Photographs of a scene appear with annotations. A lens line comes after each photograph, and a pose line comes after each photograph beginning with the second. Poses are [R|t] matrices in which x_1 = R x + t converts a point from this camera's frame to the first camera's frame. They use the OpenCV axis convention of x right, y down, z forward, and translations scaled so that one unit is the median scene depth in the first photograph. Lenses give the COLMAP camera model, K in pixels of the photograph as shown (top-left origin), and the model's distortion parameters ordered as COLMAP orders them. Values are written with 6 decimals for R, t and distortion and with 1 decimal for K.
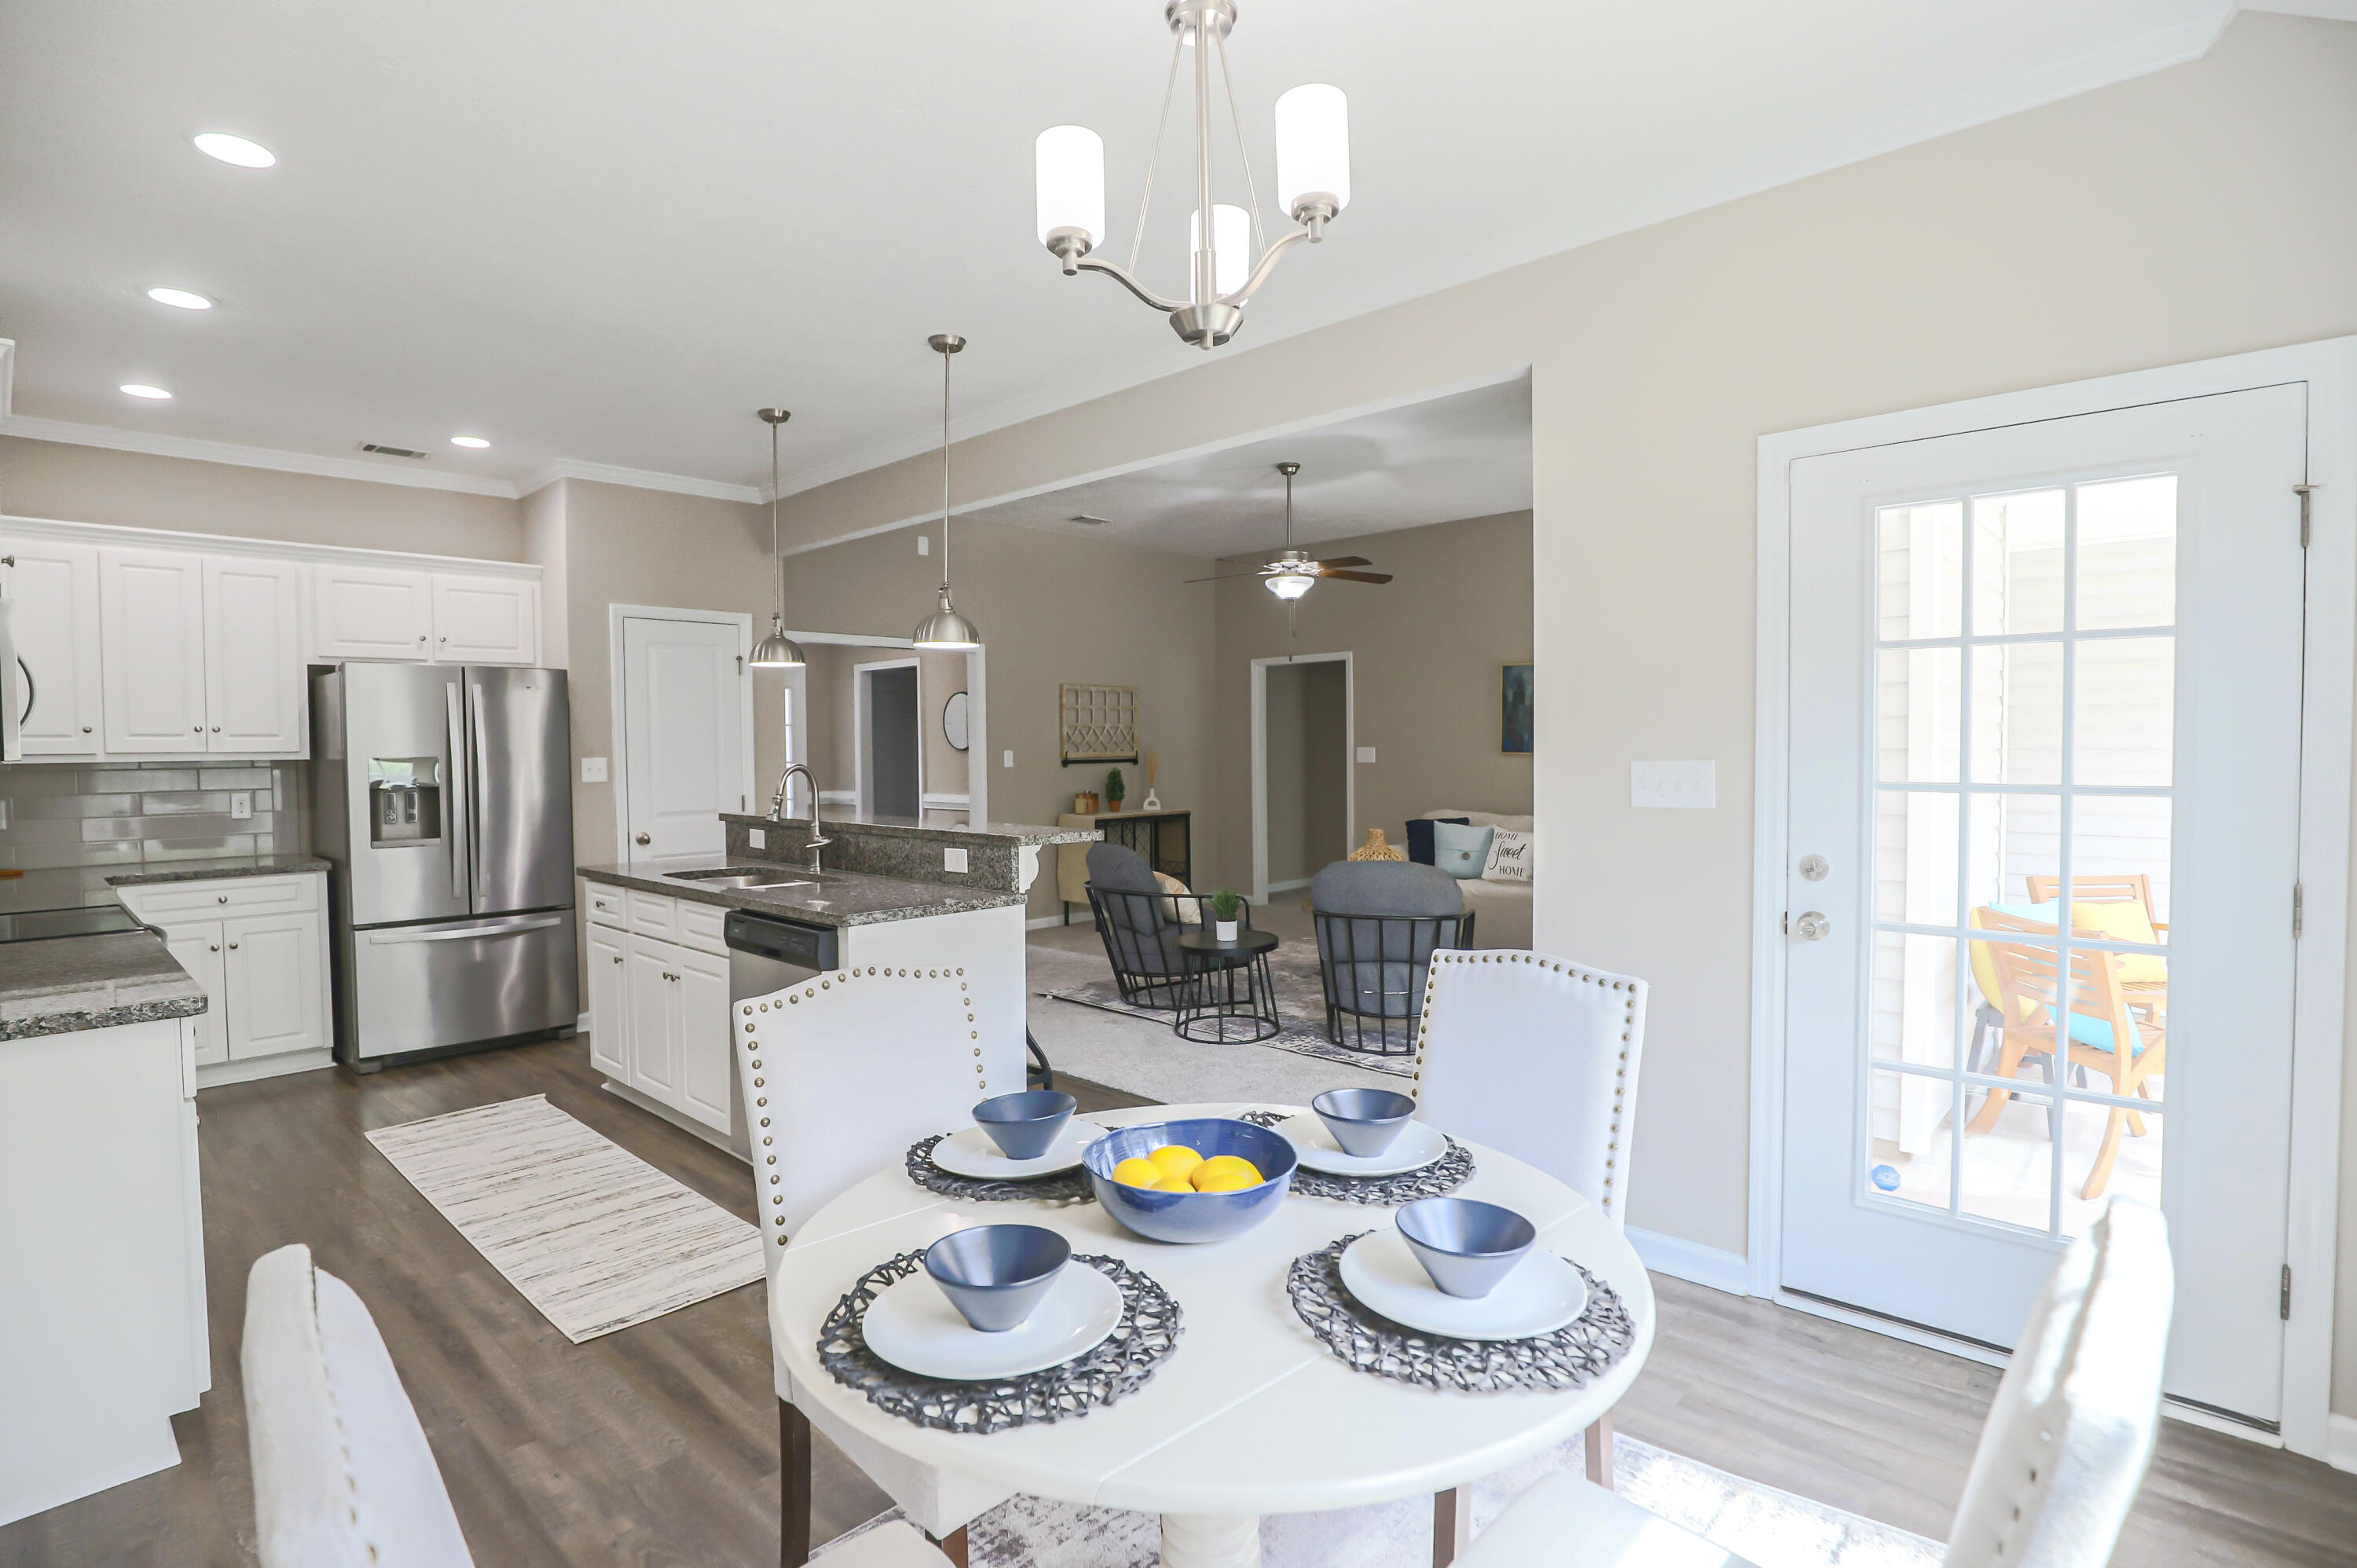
lens RADIAL K [[1146.7, 0, 1182.7], [0, 1146.7, 782.0], [0, 0, 1]] dist [-0.033391, 0.005339]
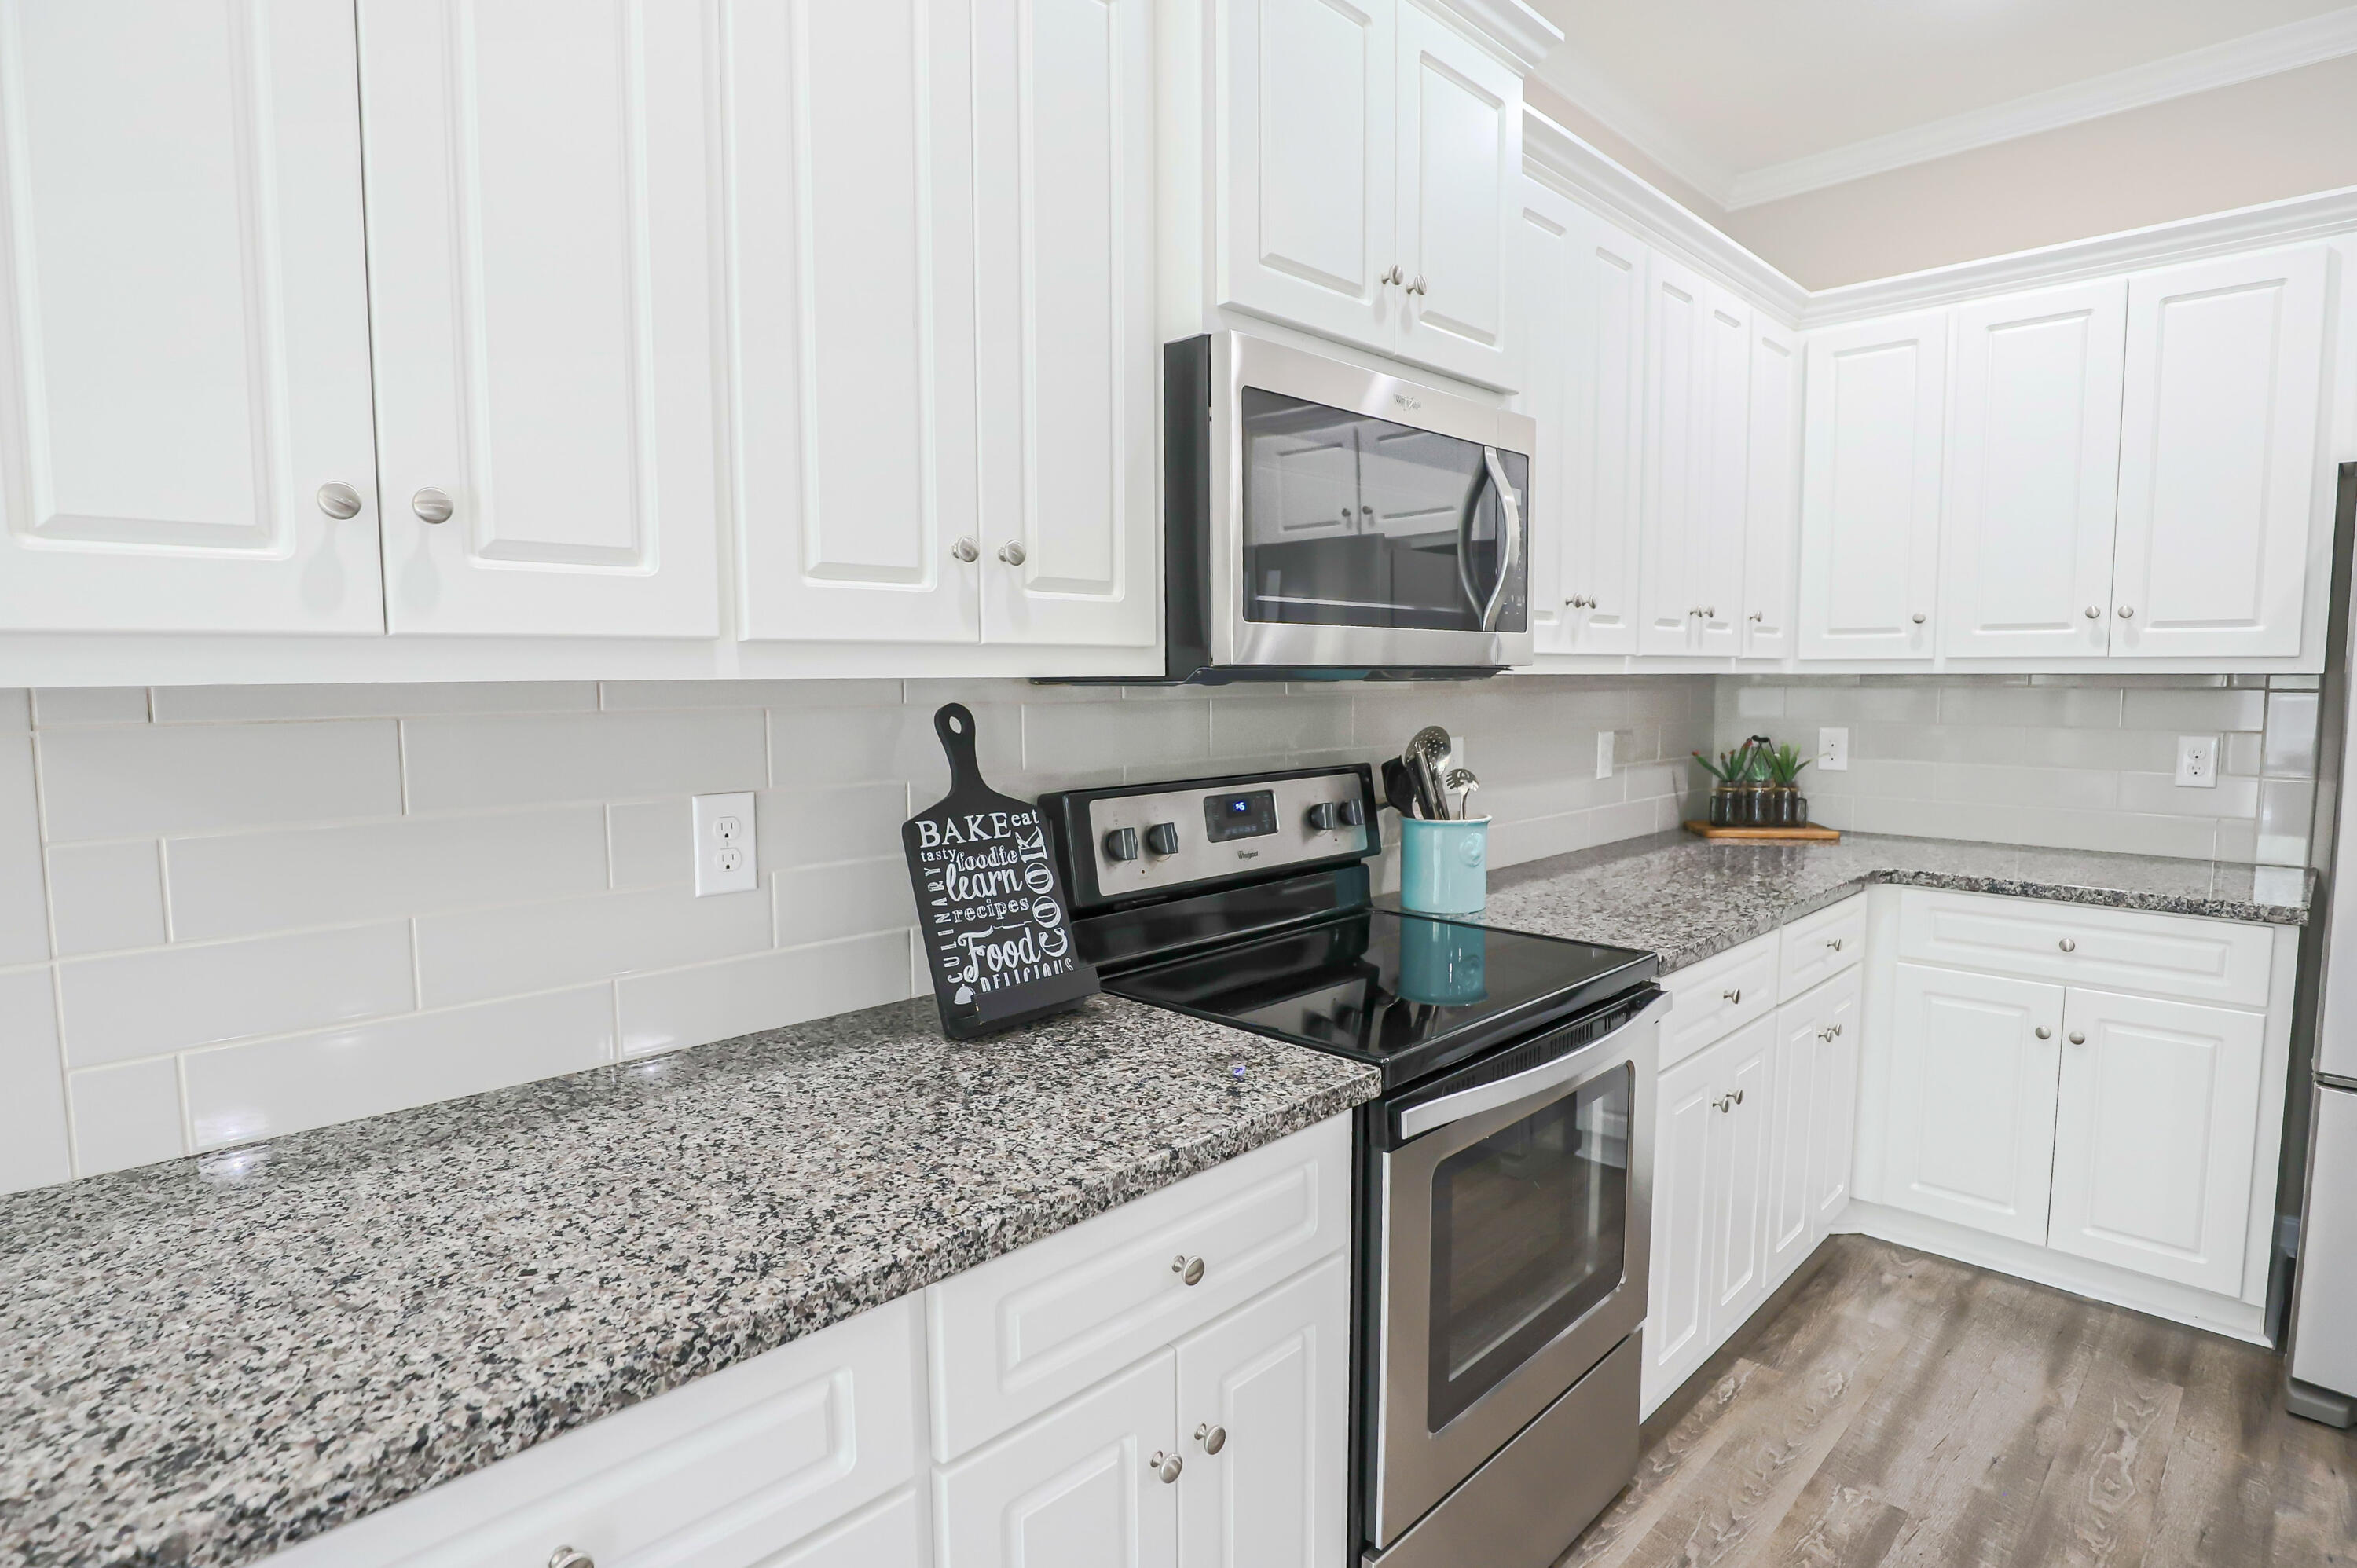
lens RADIAL K [[1209.8, 0, 1181.0], [0, 1209.8, 782.4], [0, 0, 1]] dist [-0.030391, 0.002475]
pose [[-0.029067, 0.099693, -0.994594, -0.262535], [-0.027701, 0.994552, 0.100498, -0.010781], [0.999194, 0.030472, -0.026147, 0.513717]]
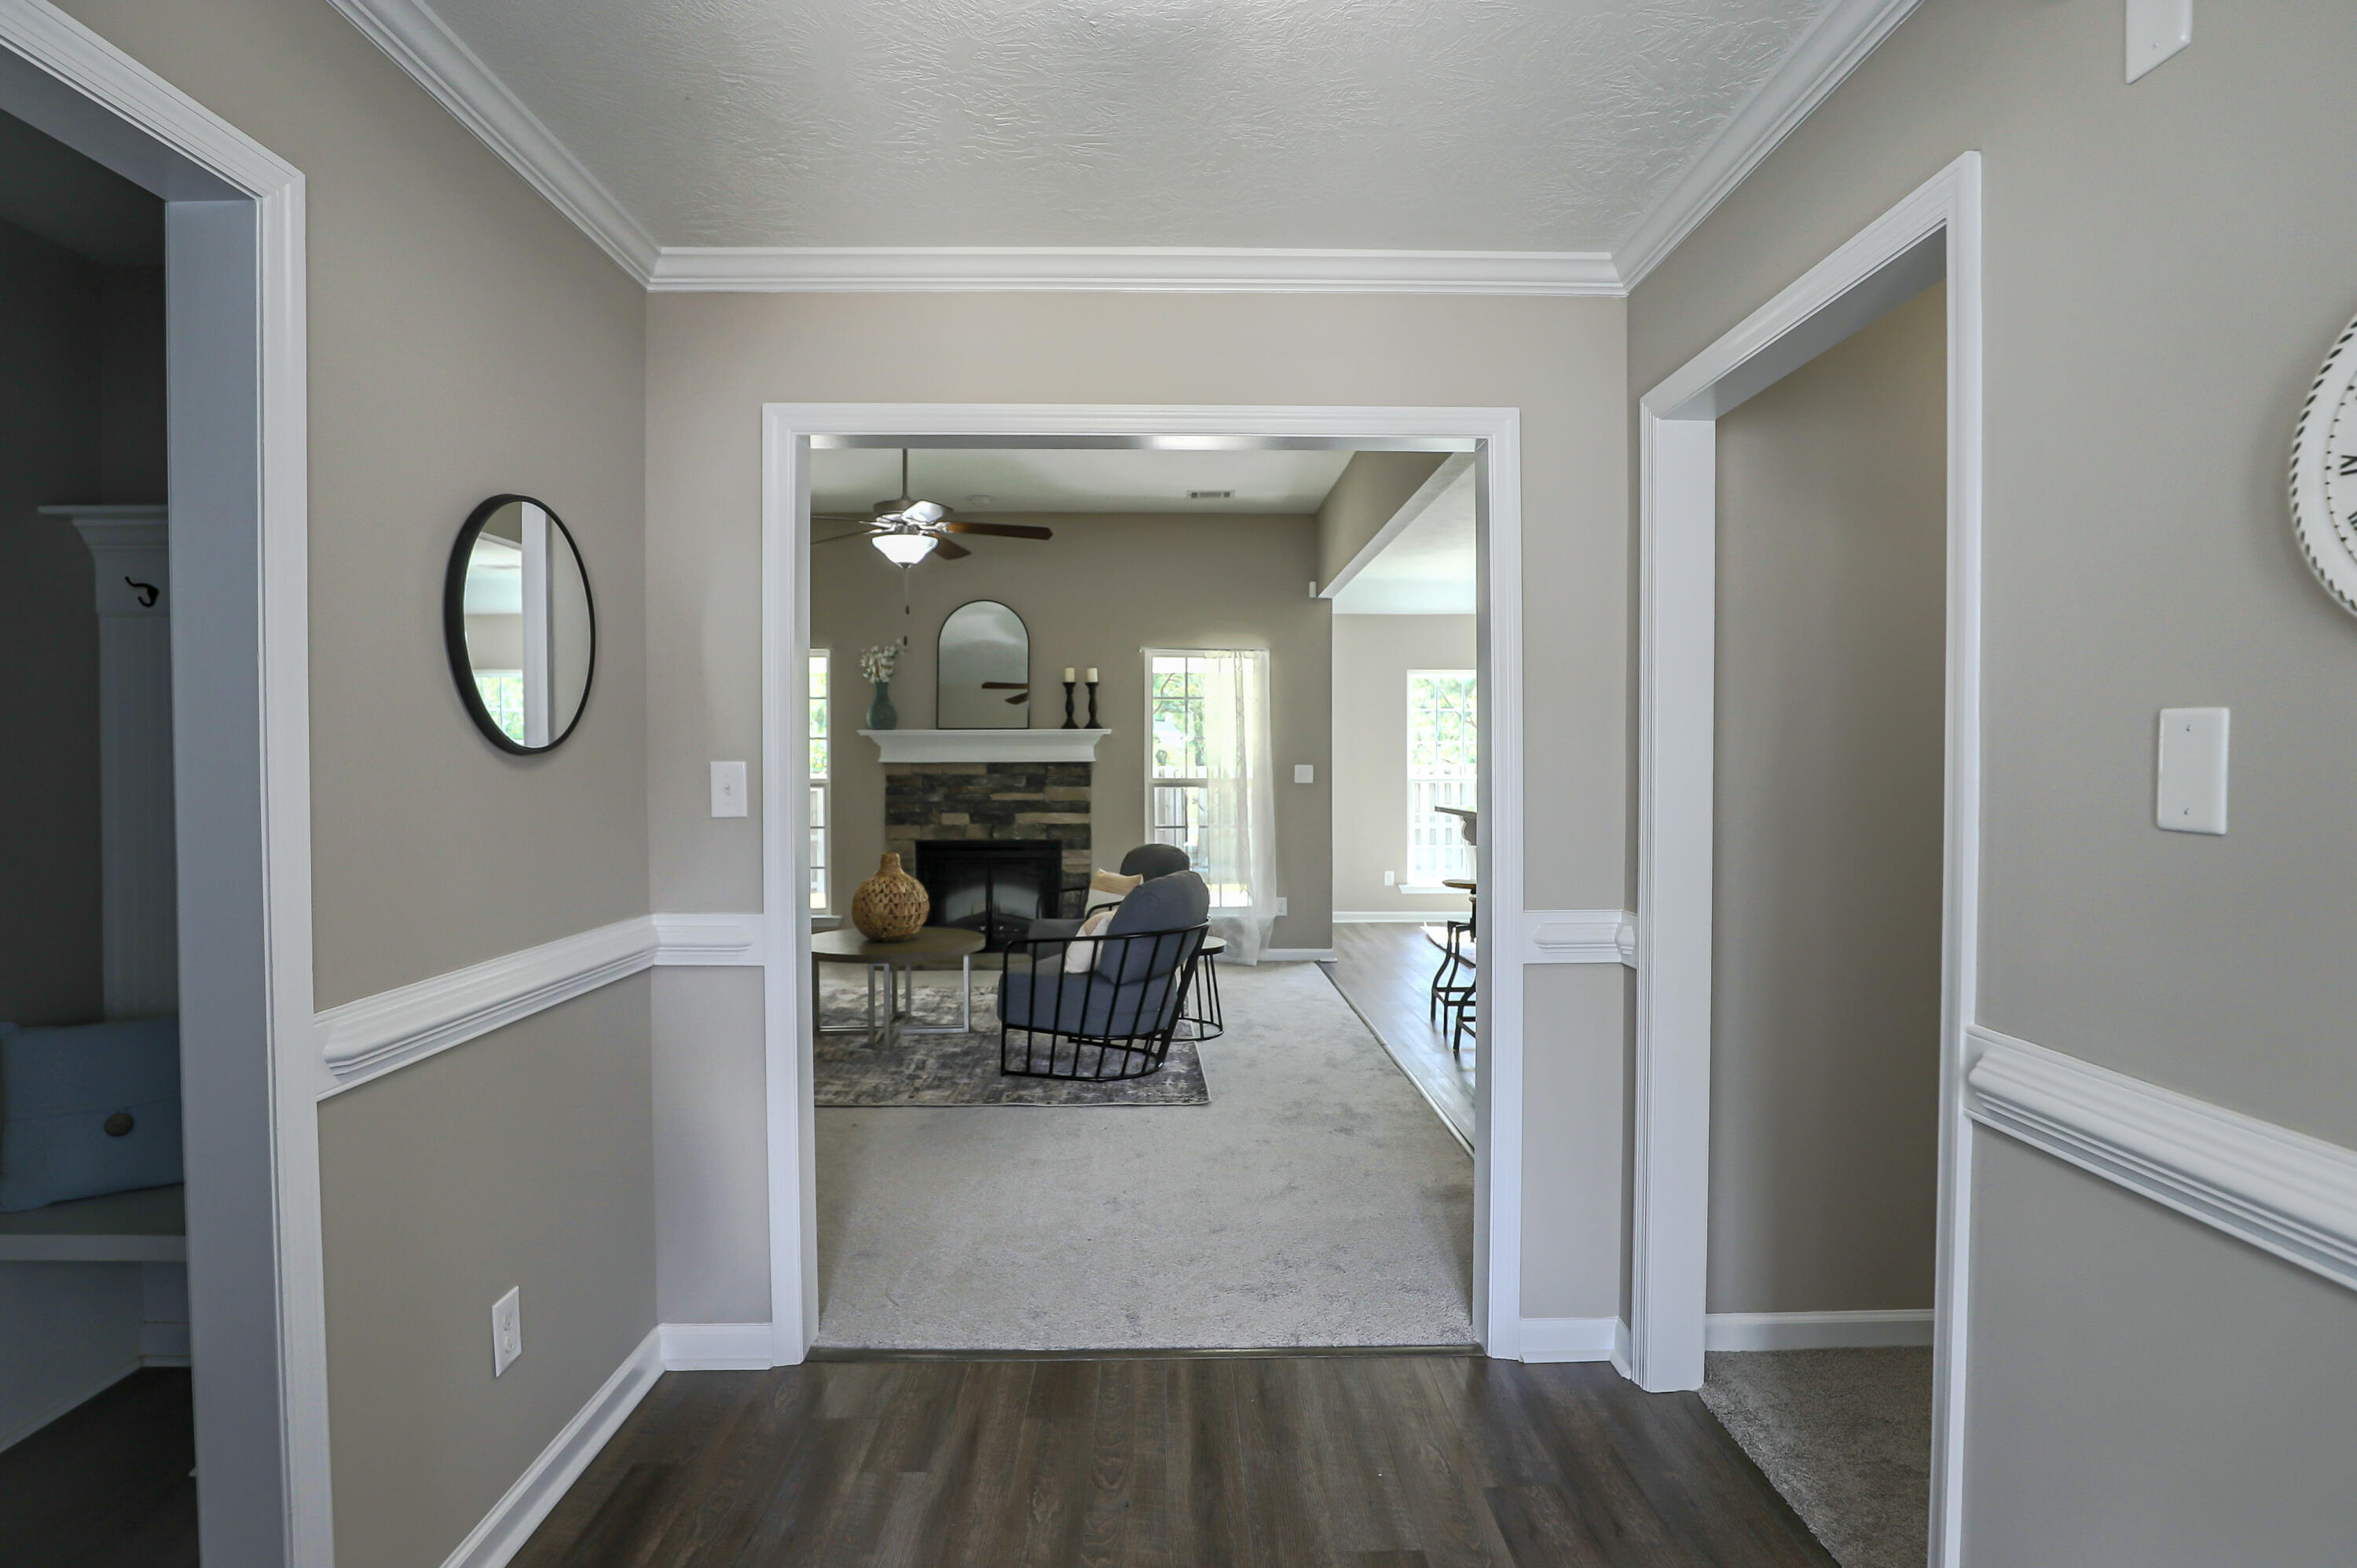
lens RADIAL K [[1179.0, 0, 1172.2], [0, 1179.0, 784.5], [0, 0, 1]] dist [-0.025252, 0.000851]
pose [[-0.693357, -0.004320, 0.720582, -0.725448], [0.030597, 0.998904, 0.035430, -0.042017], [-0.719945, 0.046613, -0.692464, 1.731792]]
